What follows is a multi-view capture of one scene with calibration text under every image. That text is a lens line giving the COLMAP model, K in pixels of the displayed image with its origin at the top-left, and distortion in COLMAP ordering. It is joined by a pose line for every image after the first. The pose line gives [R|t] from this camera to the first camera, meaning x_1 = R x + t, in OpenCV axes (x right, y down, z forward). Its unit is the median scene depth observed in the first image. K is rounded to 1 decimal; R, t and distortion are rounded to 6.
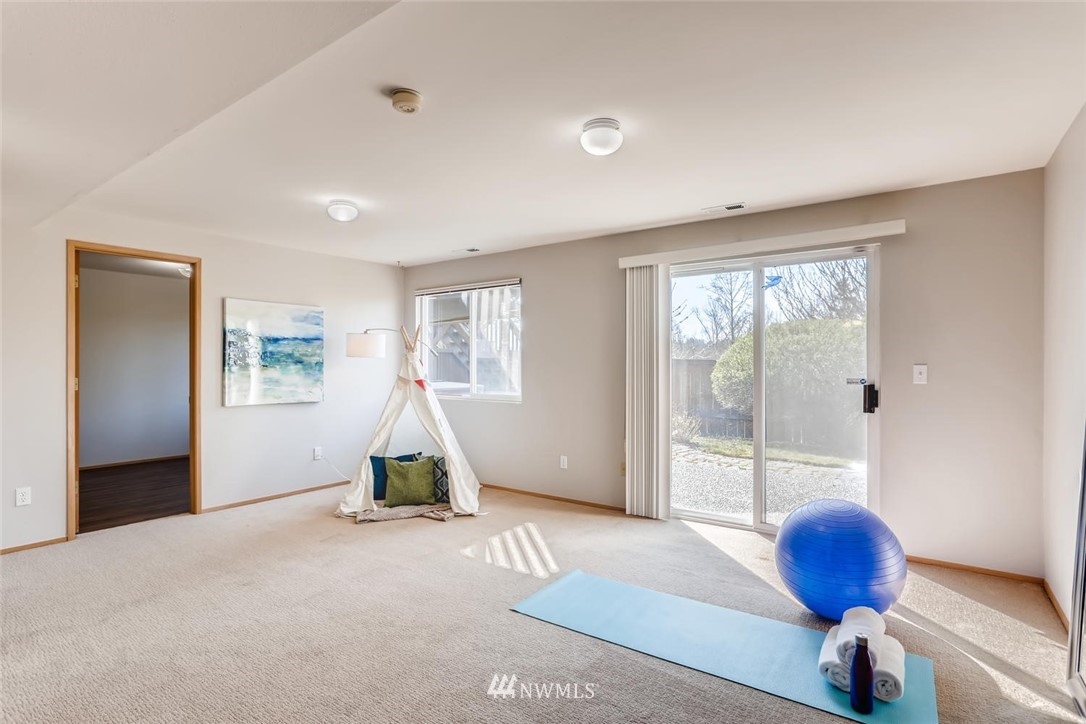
lens RADIAL K [[529.3, 0, 543.9], [0, 529.3, 359.4], [0, 0, 1]] dist [-0.016434, 0.000790]
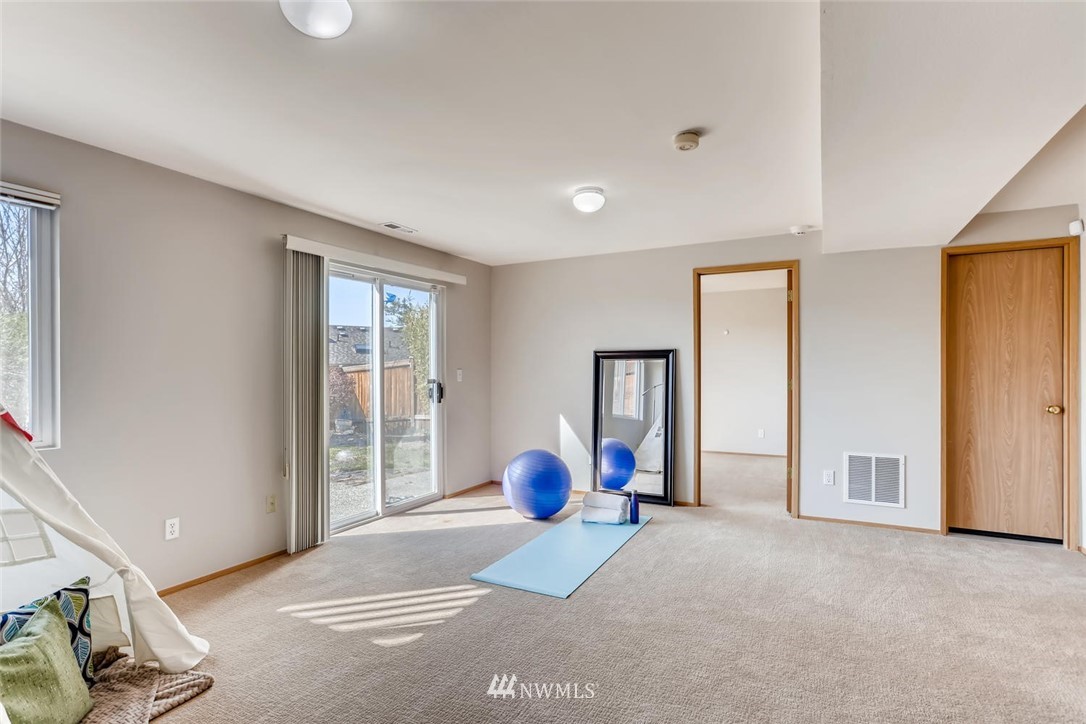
lens RADIAL K [[529.3, 0, 543.1], [0, 529.3, 367.9], [0, 0, 1]] dist [-0.016434, 0.000790]
pose [[-0.111349, -0.009356, 0.993737, -0.854494], [-0.020926, 0.999756, 0.007068, -0.009459], [-0.993561, -0.020008, -0.111518, 0.883129]]
